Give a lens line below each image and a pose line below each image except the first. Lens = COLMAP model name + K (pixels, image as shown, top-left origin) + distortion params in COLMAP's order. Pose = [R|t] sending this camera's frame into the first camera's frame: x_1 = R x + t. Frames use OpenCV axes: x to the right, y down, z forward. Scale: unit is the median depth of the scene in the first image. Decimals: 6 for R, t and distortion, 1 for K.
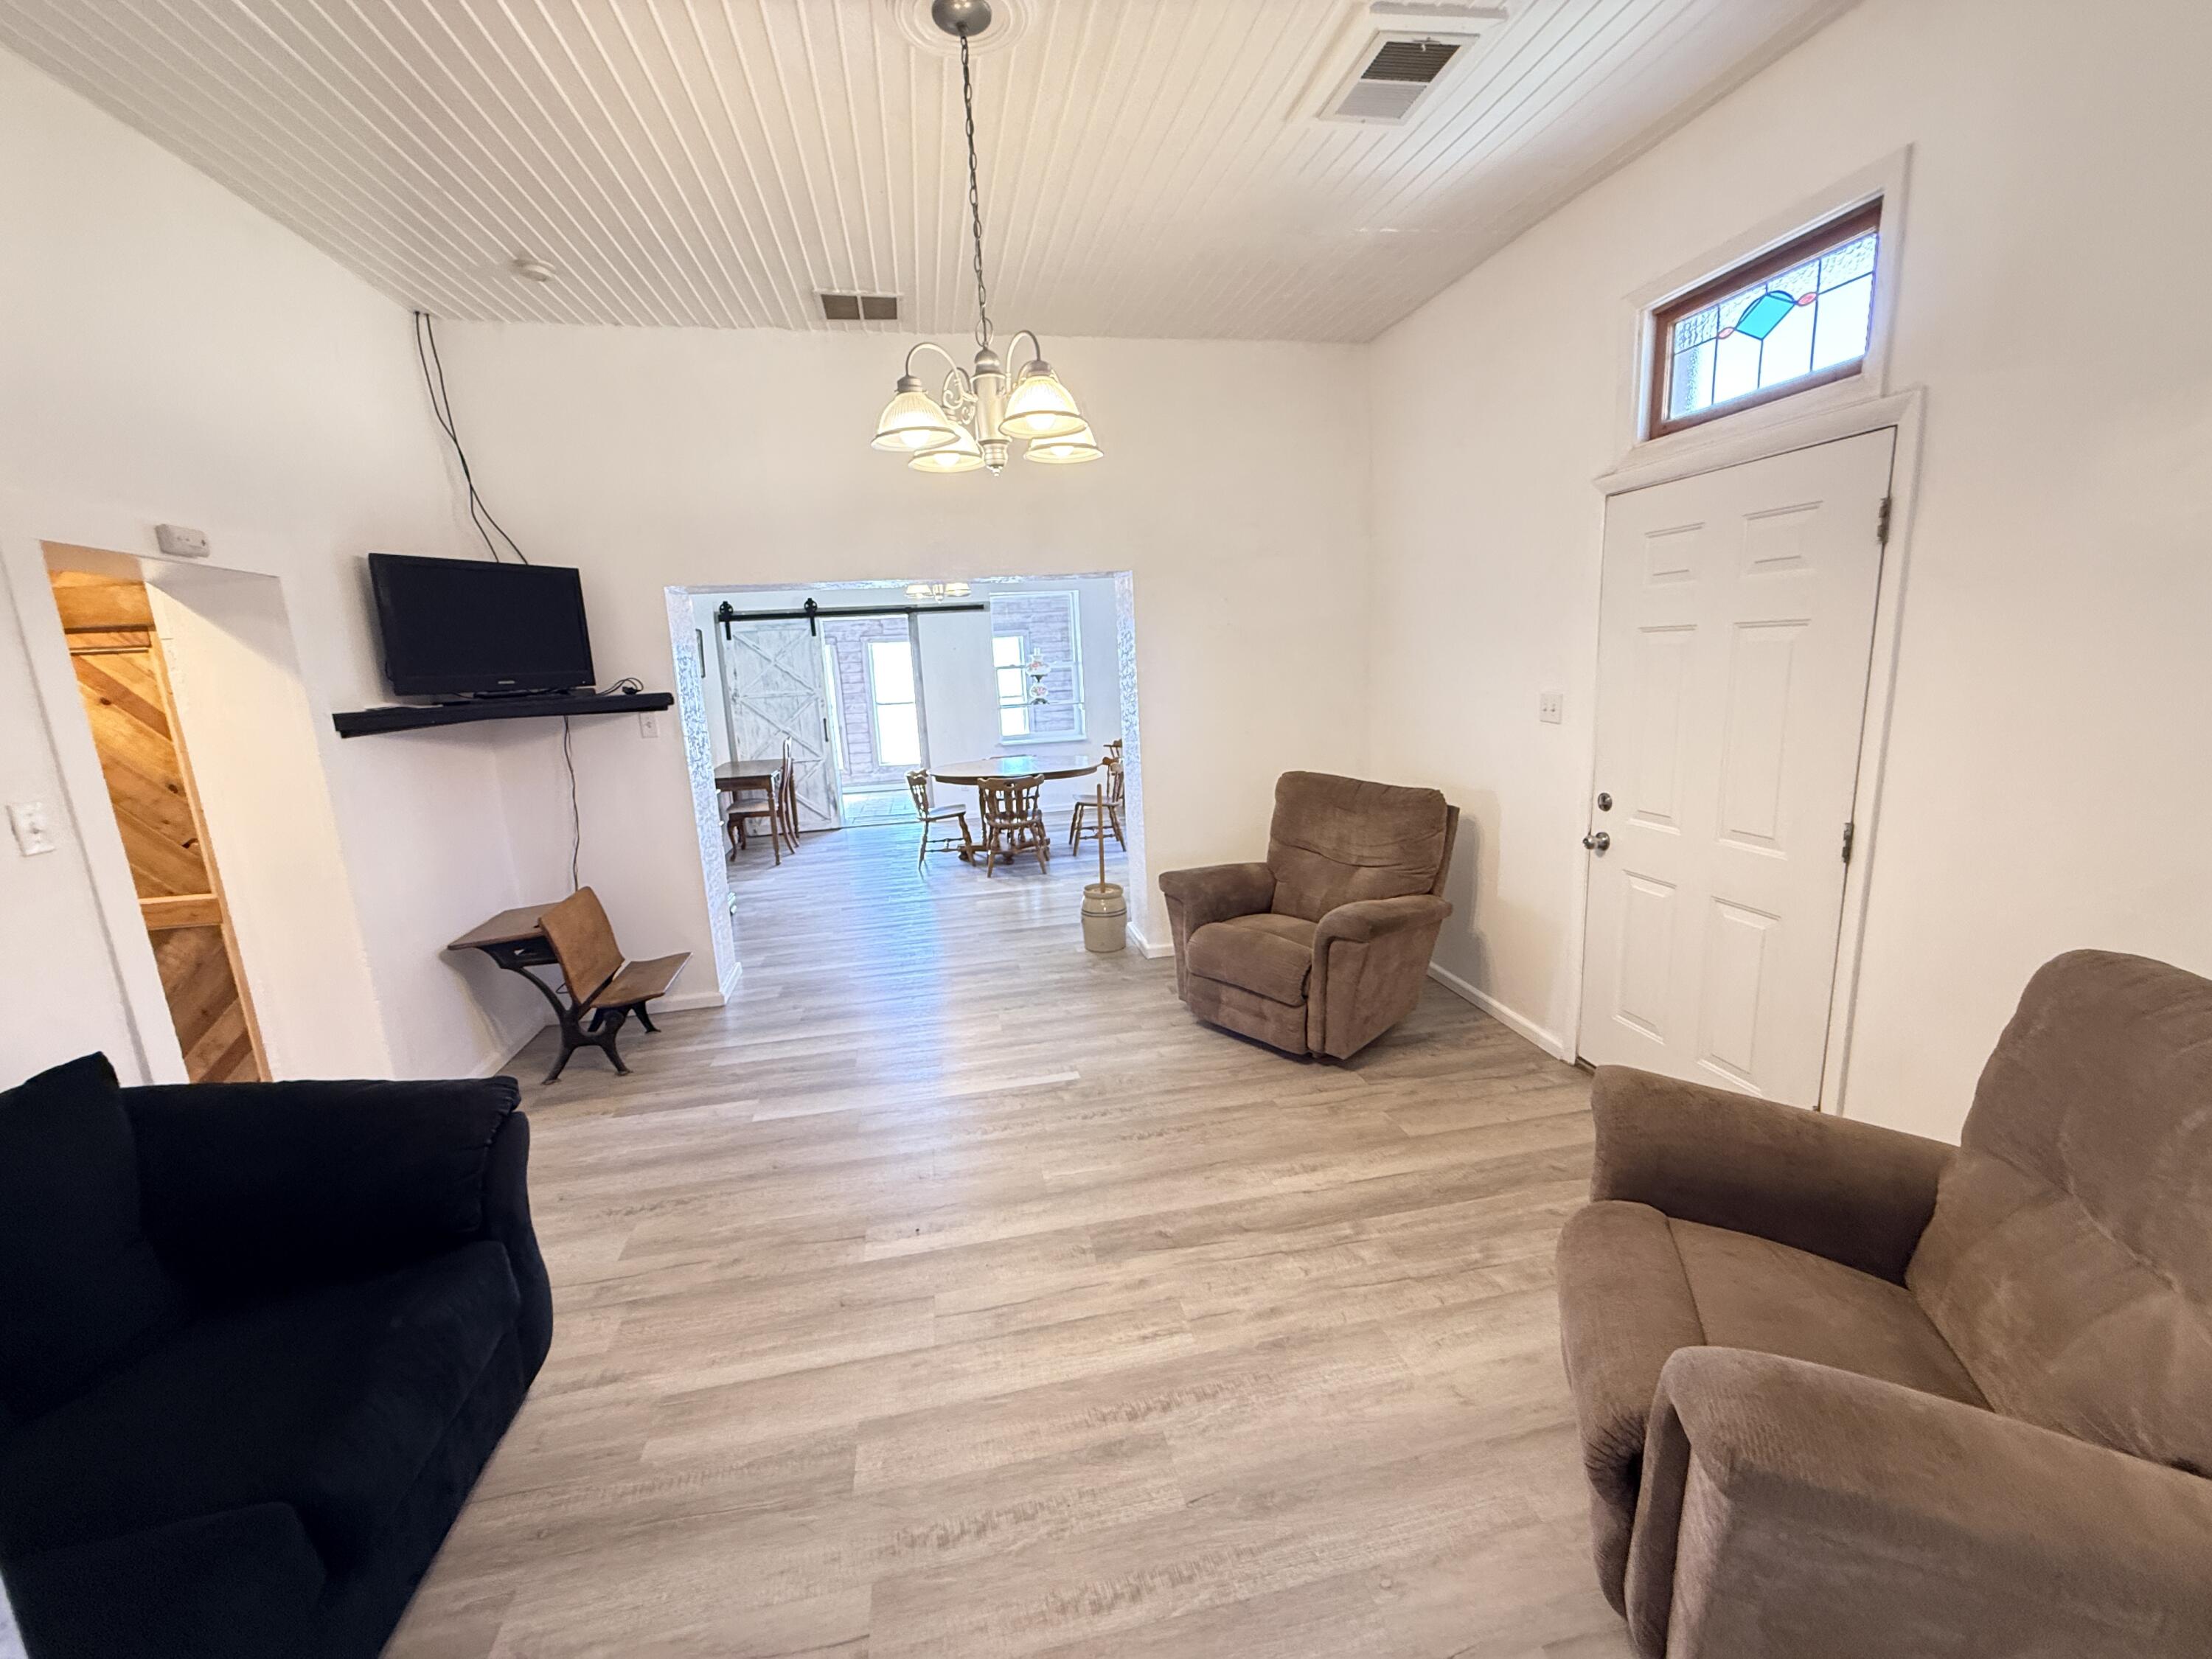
lens RADIAL K [[877.2, 0, 1103.2], [0, 877.2, 826.5], [0, 0, 1]] dist [0.010703, -0.004389]
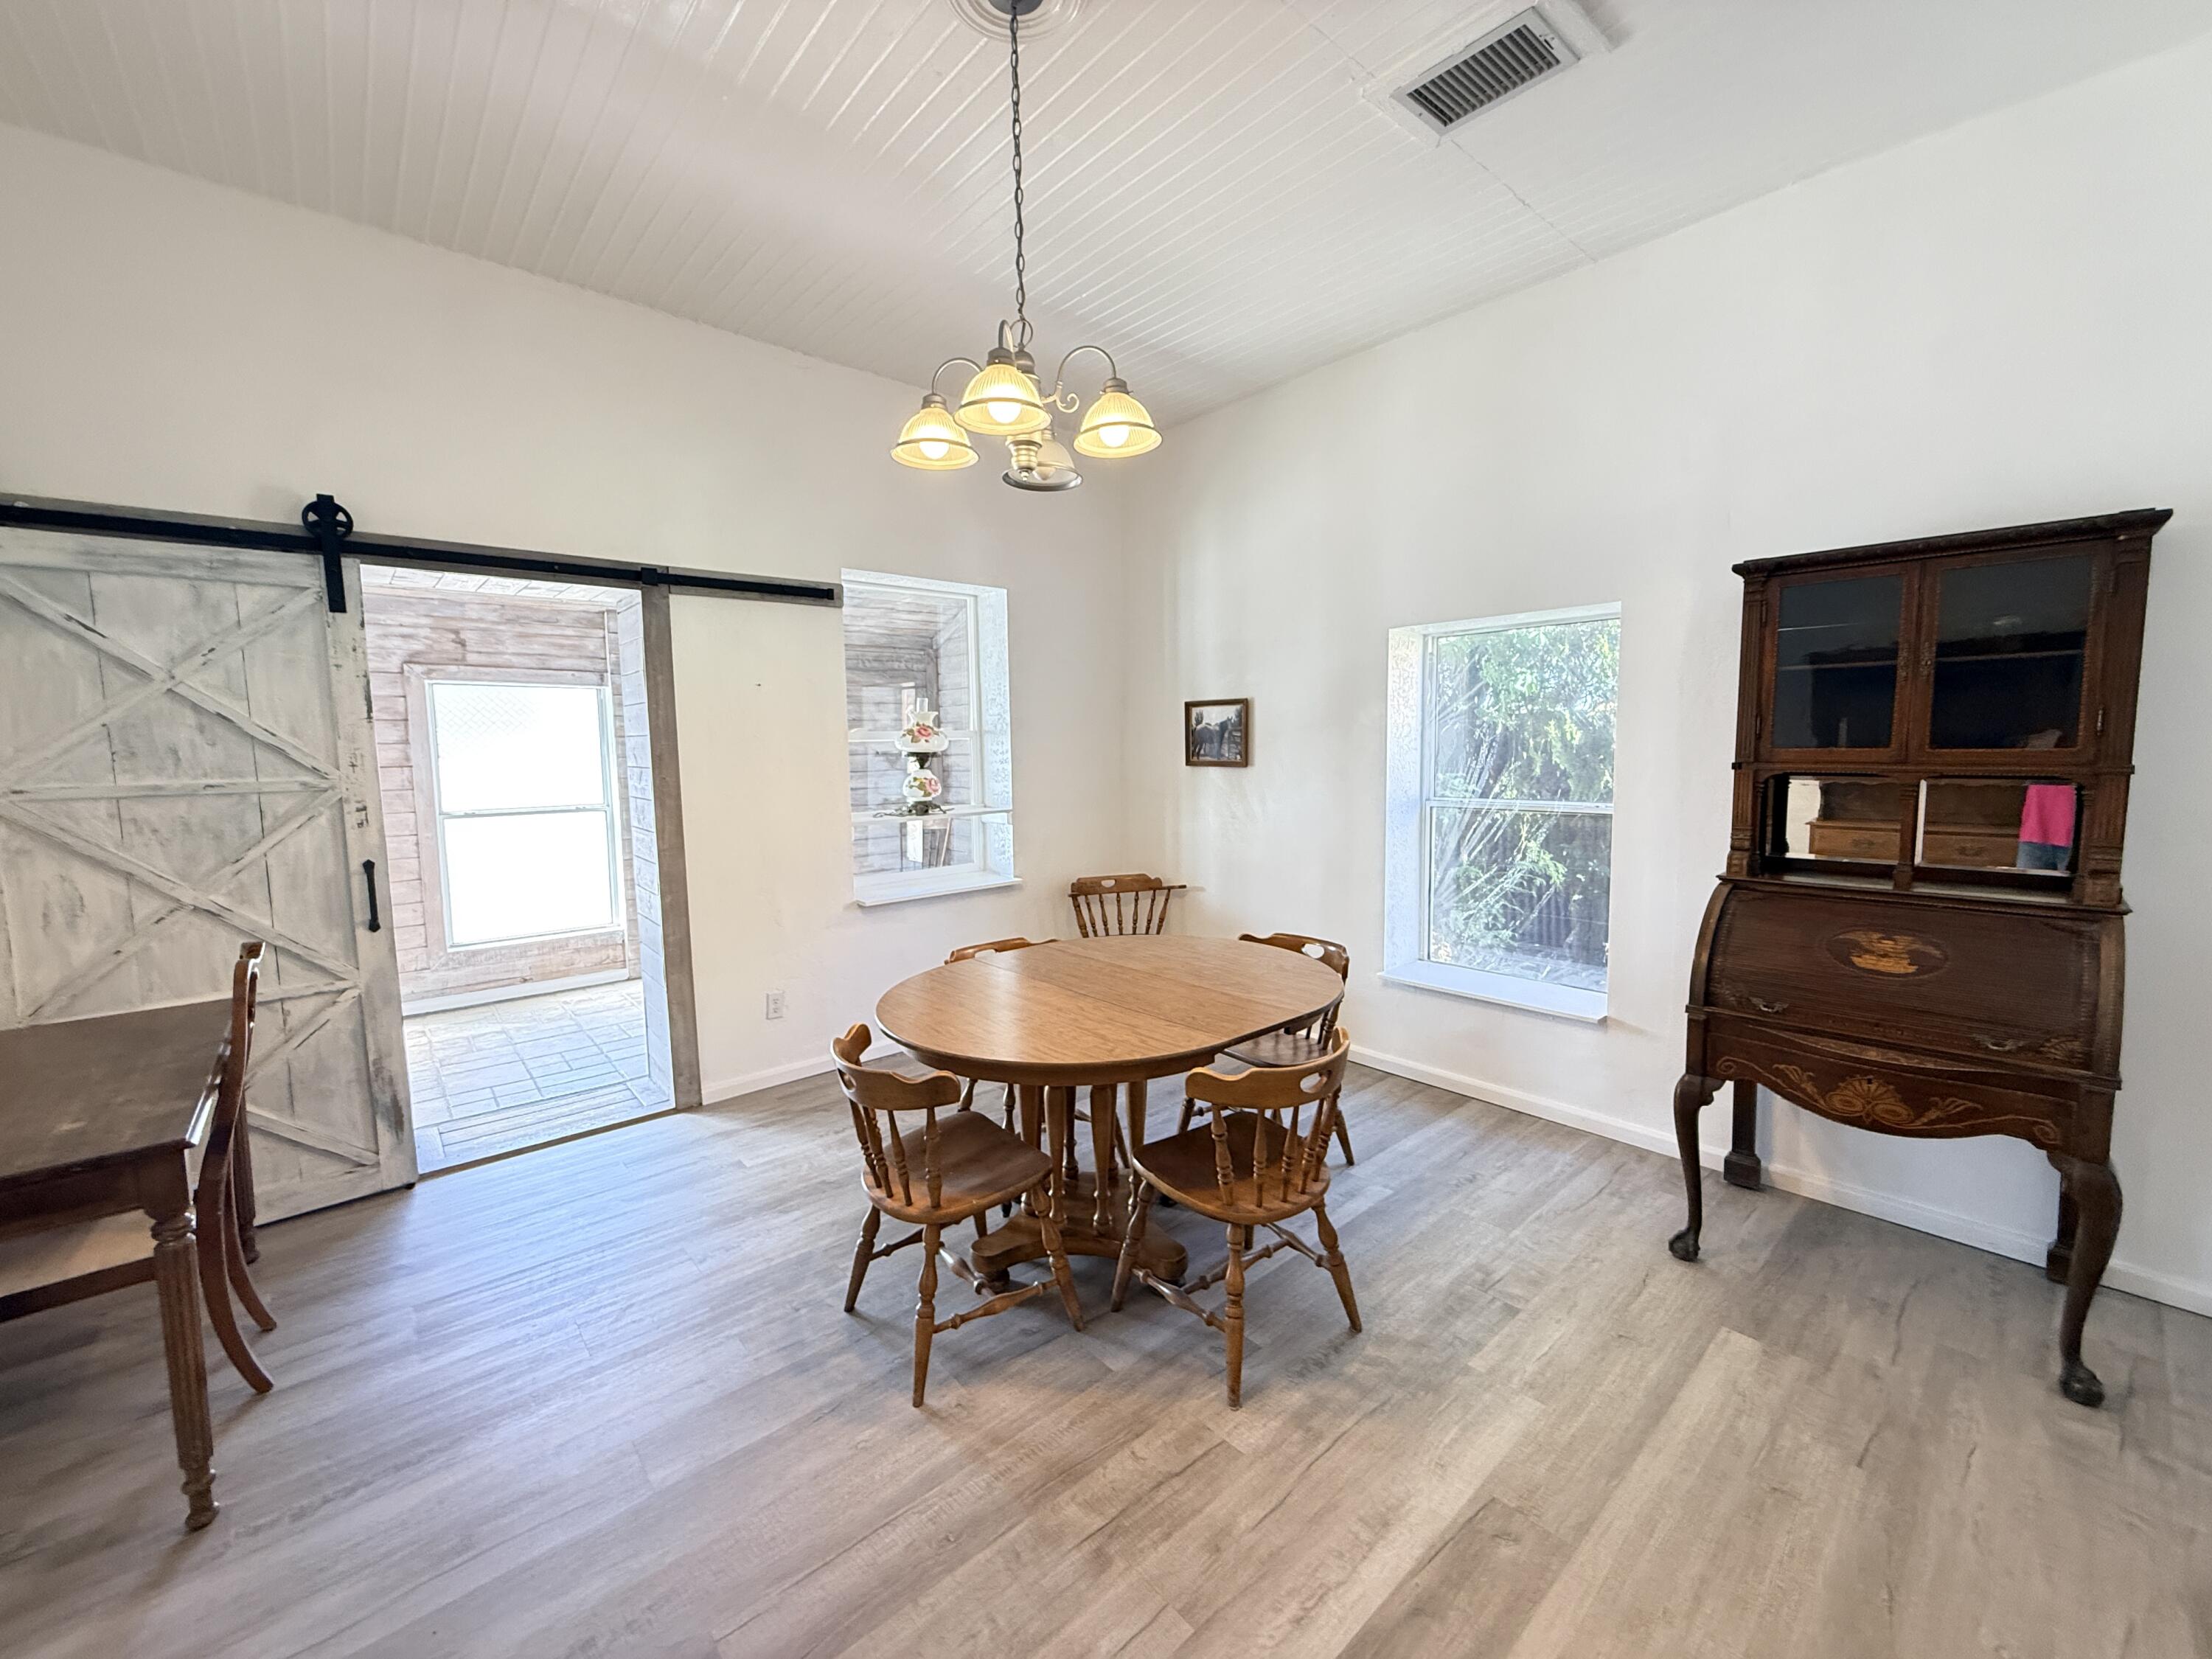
lens RADIAL K [[877.2, 0, 1103.2], [0, 877.2, 826.5], [0, 0, 1]] dist [0.010703, -0.004389]
pose [[0.867825, -0.012047, 0.496725, -0.245769], [0.071747, 0.992267, -0.101284, -0.084076], [-0.491663, 0.123535, 0.861978, 0.586071]]
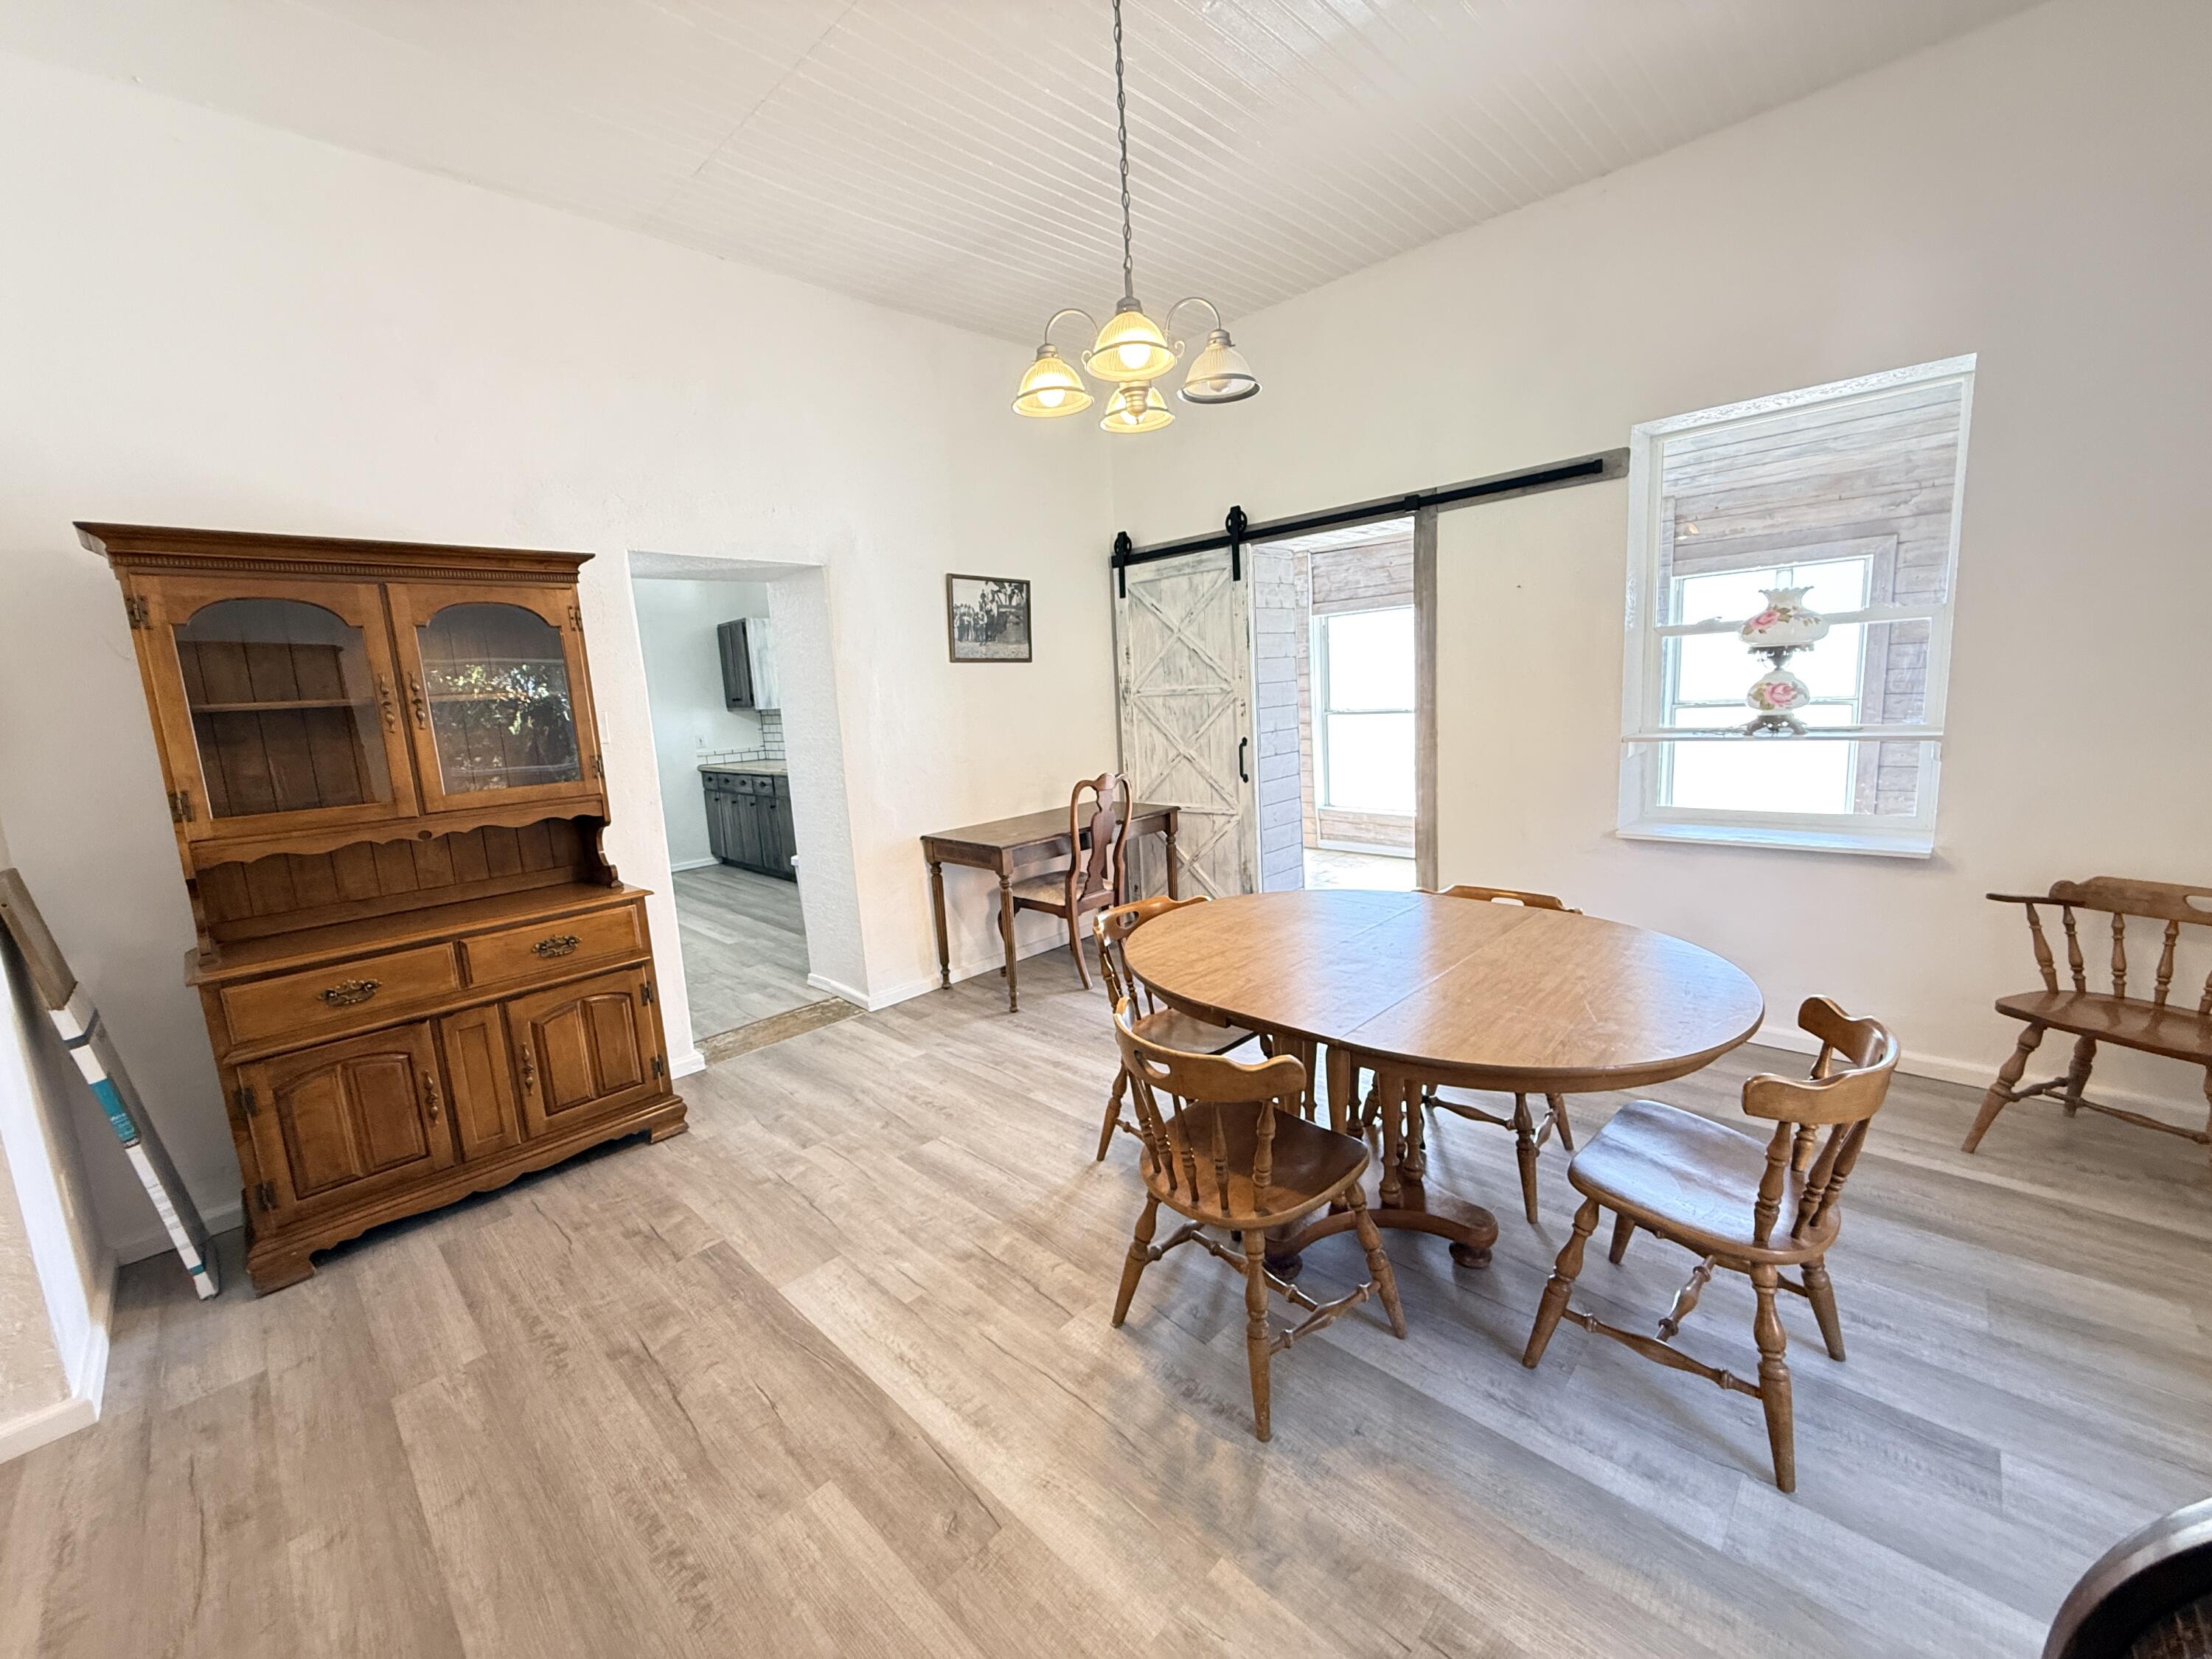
lens RADIAL K [[877.2, 0, 1103.2], [0, 877.2, 826.5], [0, 0, 1]] dist [0.010703, -0.004389]
pose [[0.569663, 0.147098, -0.808607, 0.068672], [-0.130980, 0.987528, 0.087371, -0.107236], [0.811374, 0.056140, 0.581825, 0.638260]]
